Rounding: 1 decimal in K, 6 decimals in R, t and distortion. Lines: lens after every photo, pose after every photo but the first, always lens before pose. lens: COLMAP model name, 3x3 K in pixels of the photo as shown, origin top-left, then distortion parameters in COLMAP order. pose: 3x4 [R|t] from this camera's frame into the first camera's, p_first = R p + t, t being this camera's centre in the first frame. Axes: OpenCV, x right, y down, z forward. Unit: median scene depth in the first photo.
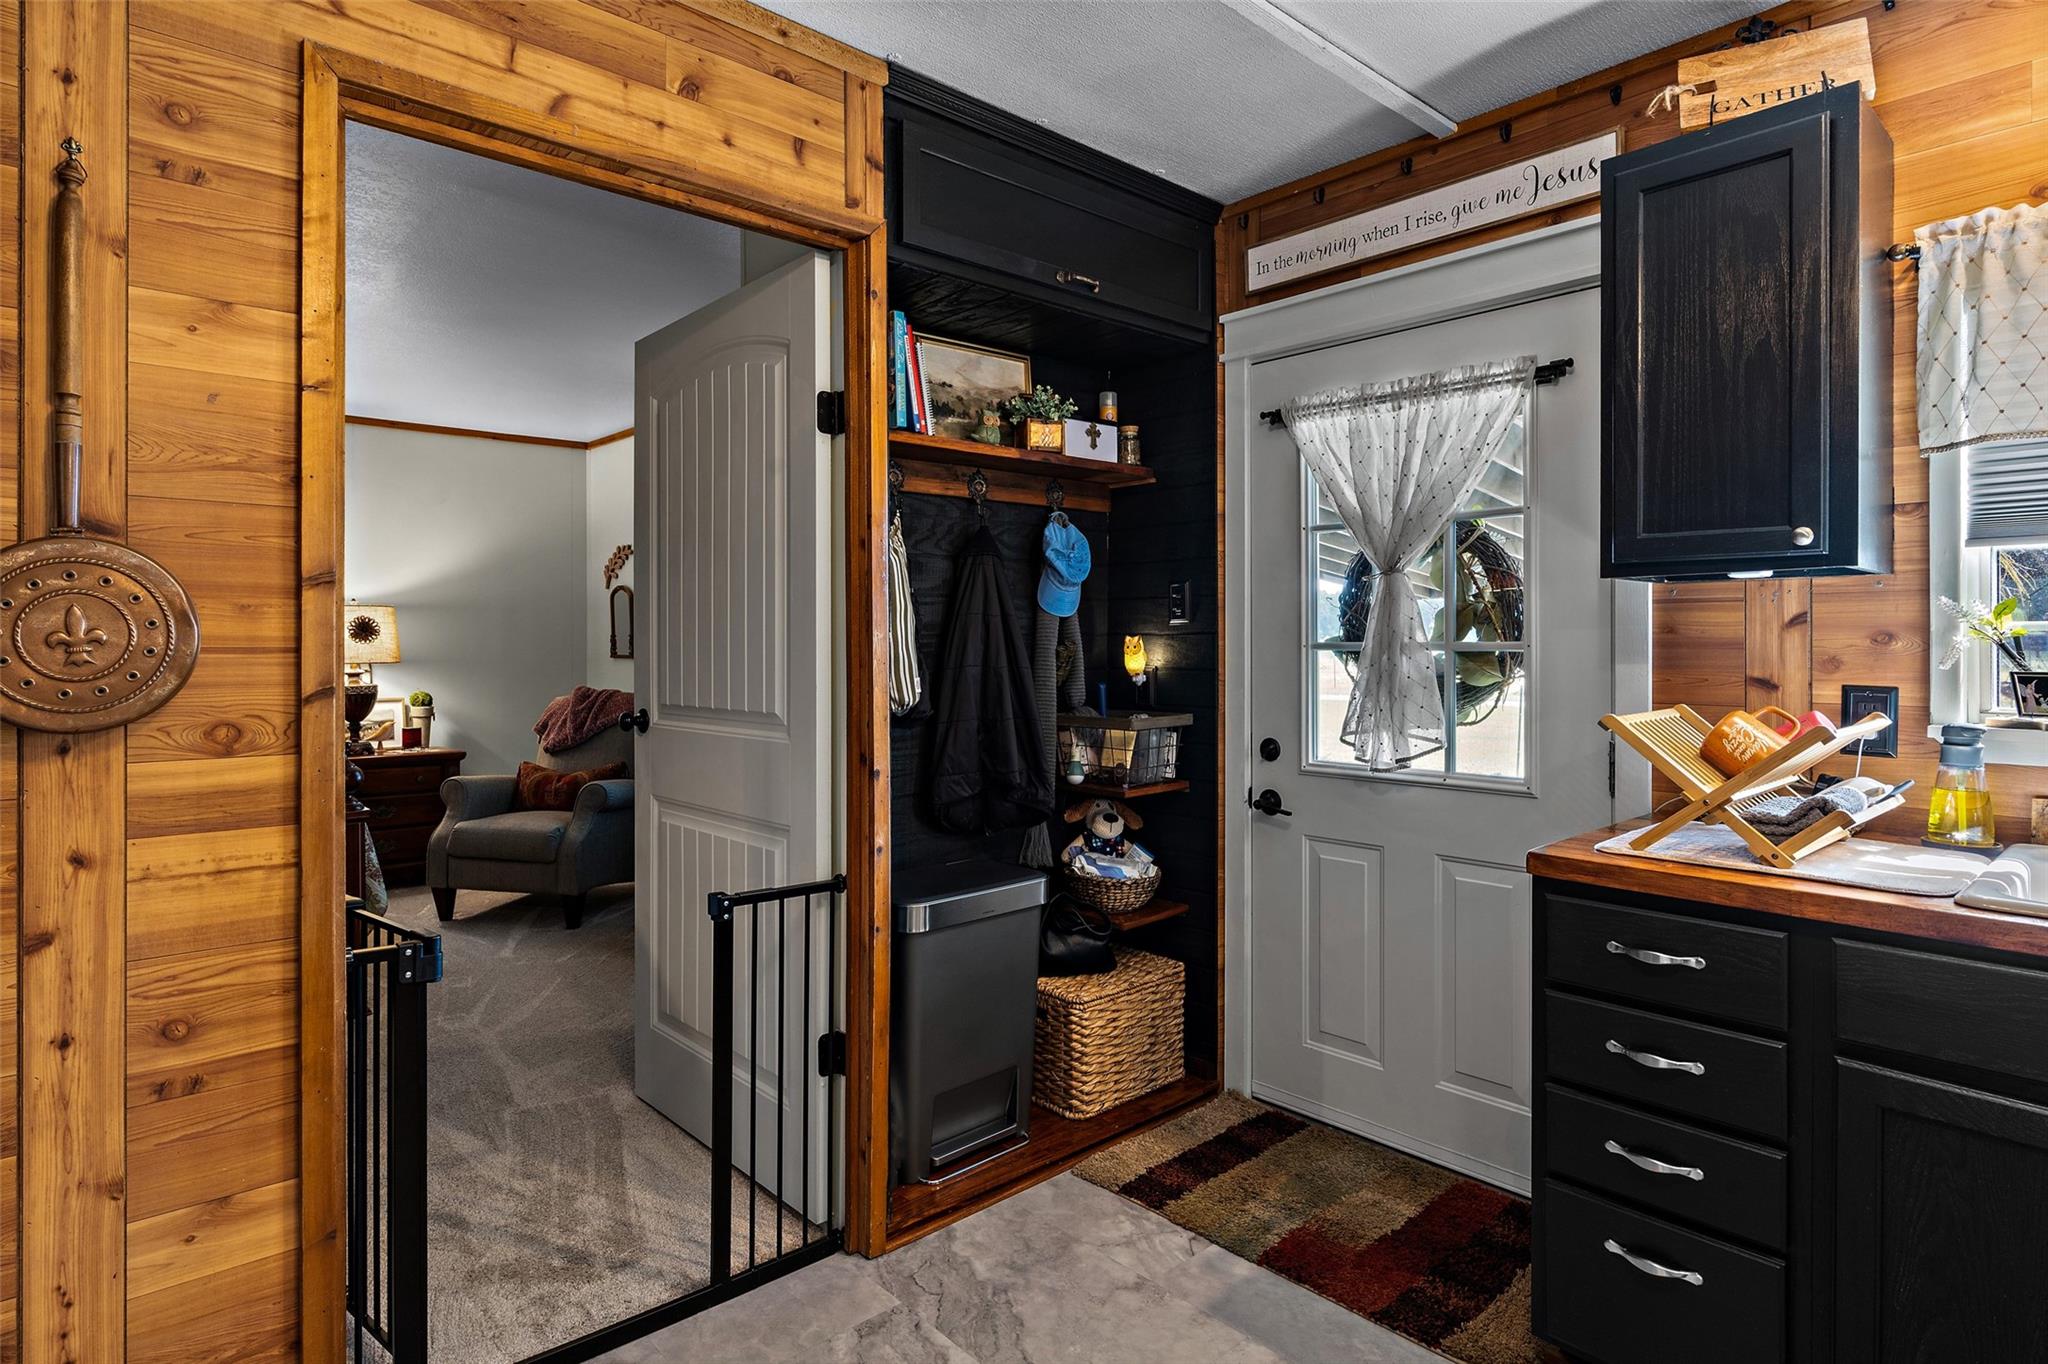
lens RADIAL K [[1094.6, 0, 1012.5], [0, 1094.6, 639.5], [0, 0, 1]] dist [-0.002658, -0.003280]
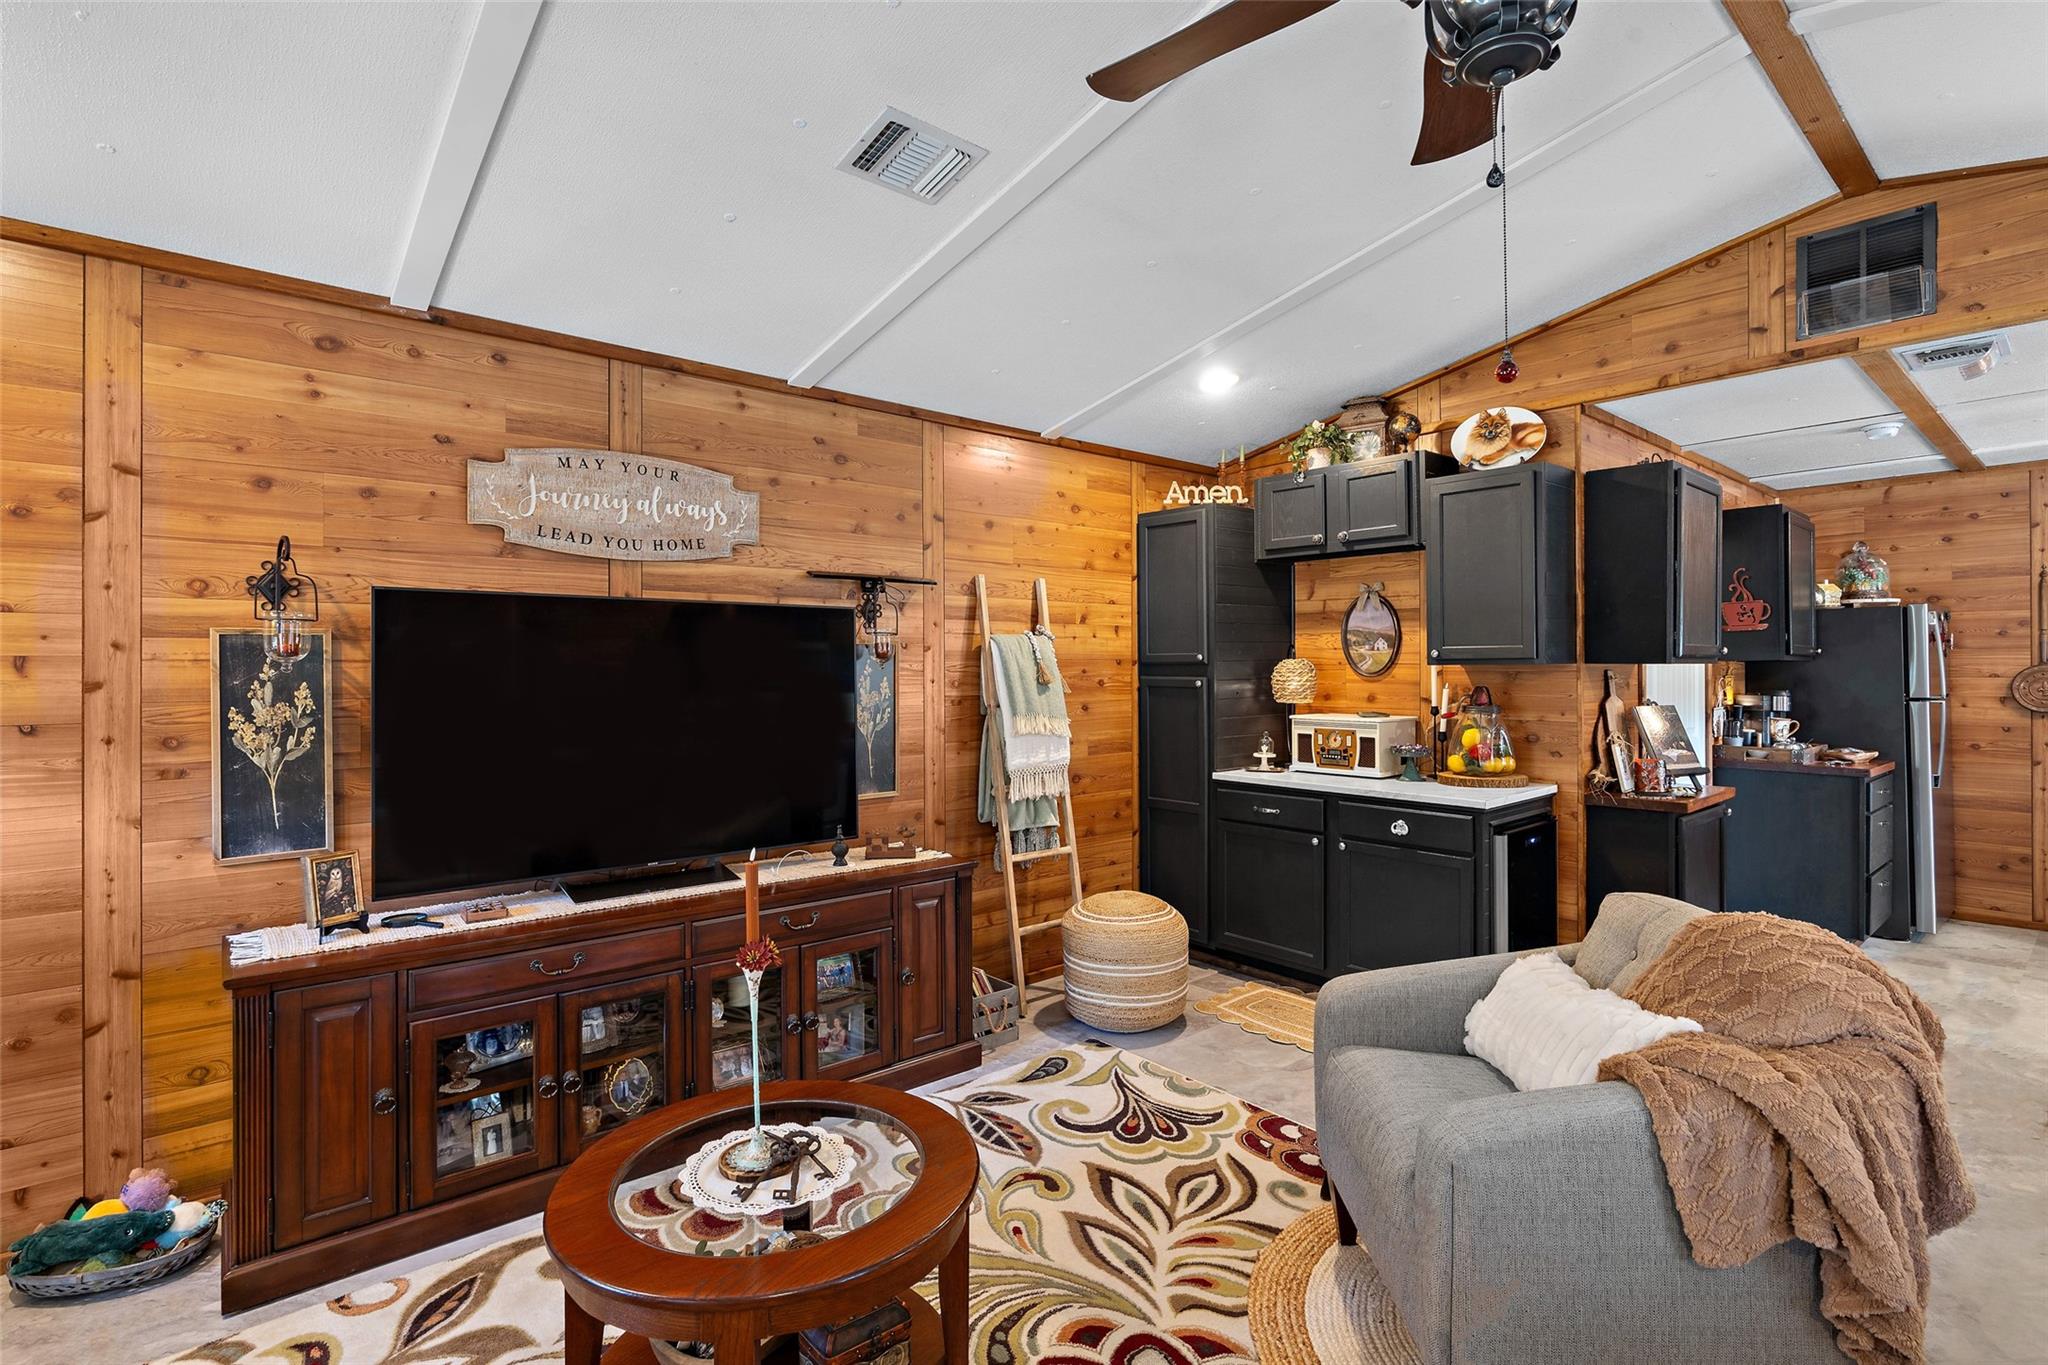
lens RADIAL K [[953.8, 0, 1037.2], [0, 953.8, 670.8], [0, 0, 1]] dist [-0.016509, 0.007583]
pose [[-0.010757, 0.005646, -0.999926, 1.365025], [0.014157, 0.999885, 0.005494, -0.072493], [0.999842, -0.014097, -0.010836, -1.374104]]
